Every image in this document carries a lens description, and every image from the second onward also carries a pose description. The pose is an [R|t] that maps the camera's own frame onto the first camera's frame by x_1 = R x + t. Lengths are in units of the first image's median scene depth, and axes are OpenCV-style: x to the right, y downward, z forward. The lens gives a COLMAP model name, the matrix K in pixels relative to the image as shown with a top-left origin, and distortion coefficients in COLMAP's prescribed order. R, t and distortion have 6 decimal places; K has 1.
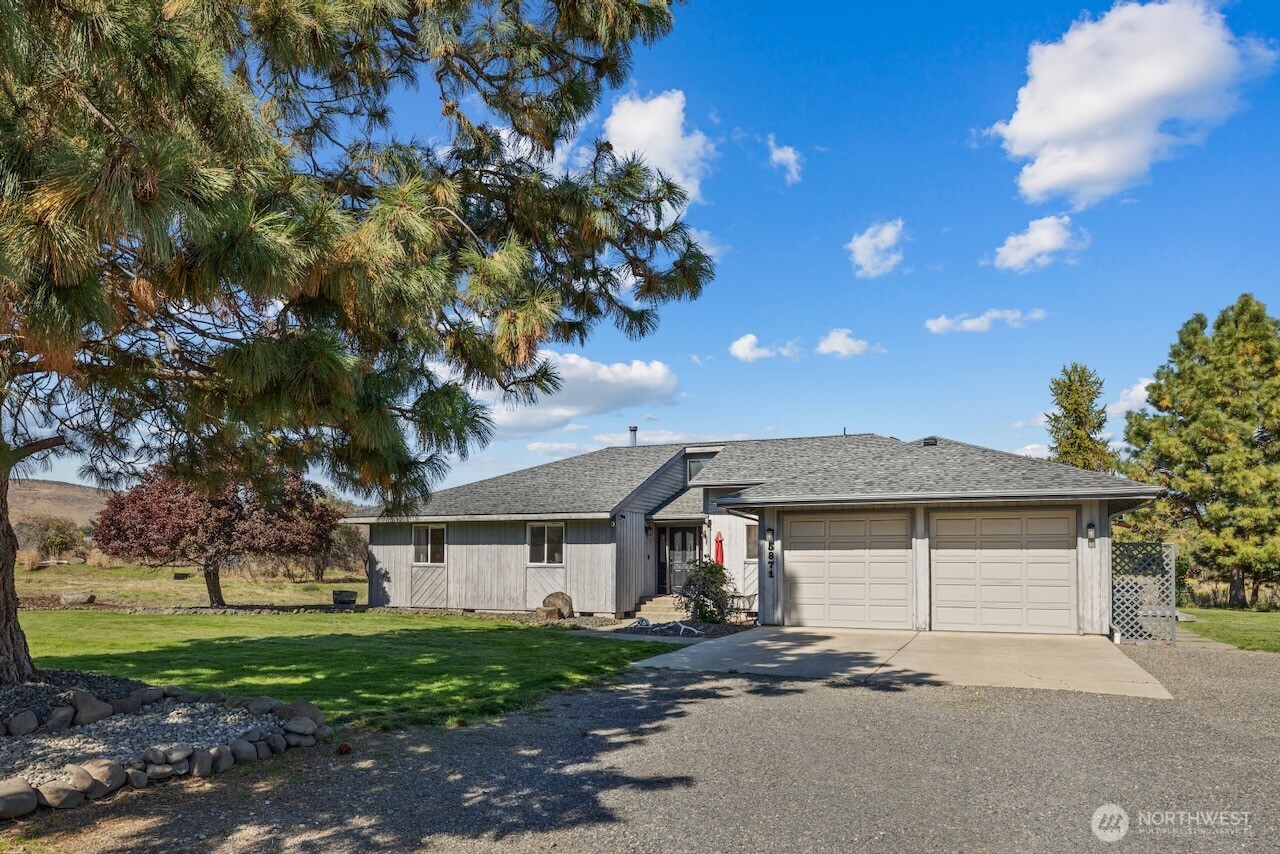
lens RADIAL K [[909.8, 0, 649.5], [0, 909.8, 508.8], [0, 0, 1]] dist [0.005032, 0.000381]
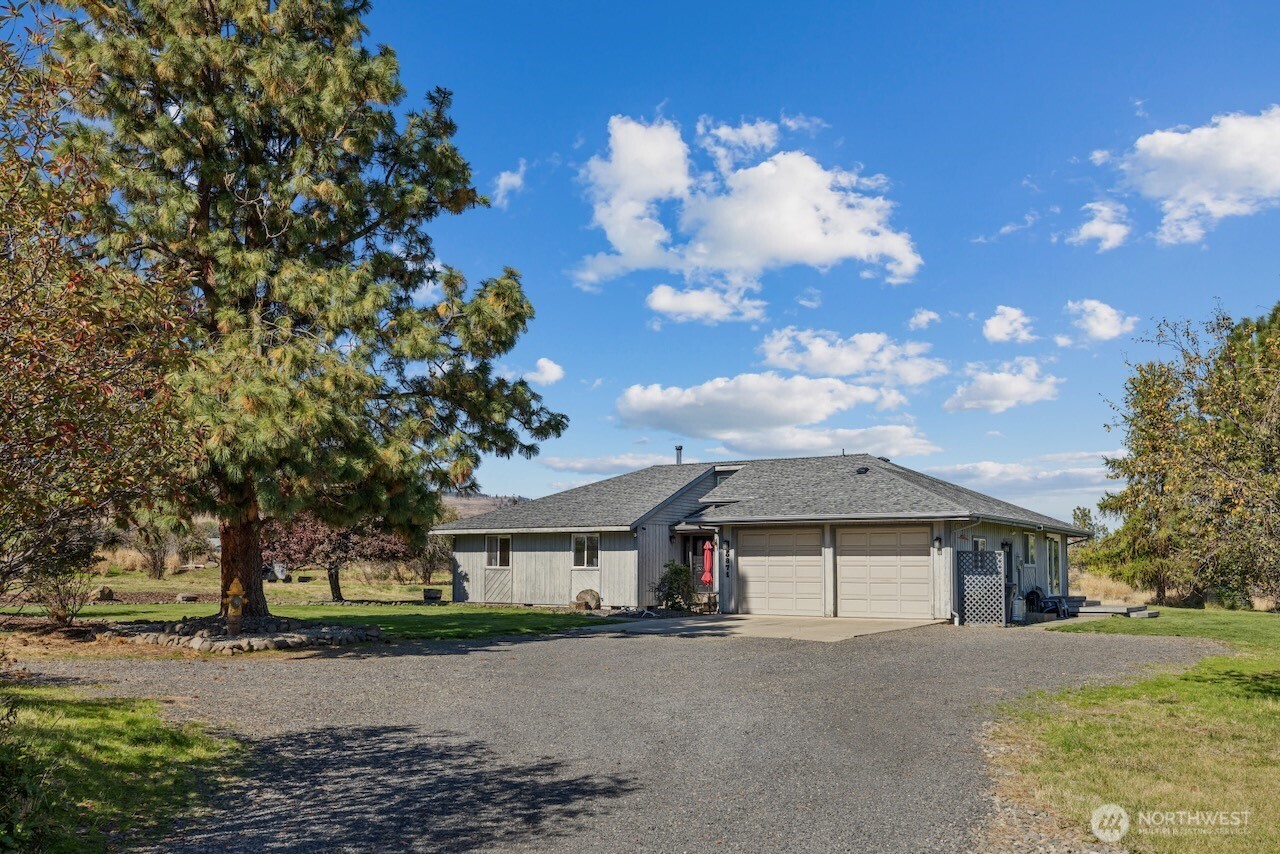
lens RADIAL K [[1153.4, 0, 641.0], [0, 1153.4, 435.2], [0, 0, 1]] dist [0.020401, 0.001016]
pose [[0.983061, -0.022219, -0.181930, 0.269307], [0.012561, 0.998458, -0.054064, -0.035480], [0.182850, 0.050863, 0.981824, -0.579736]]
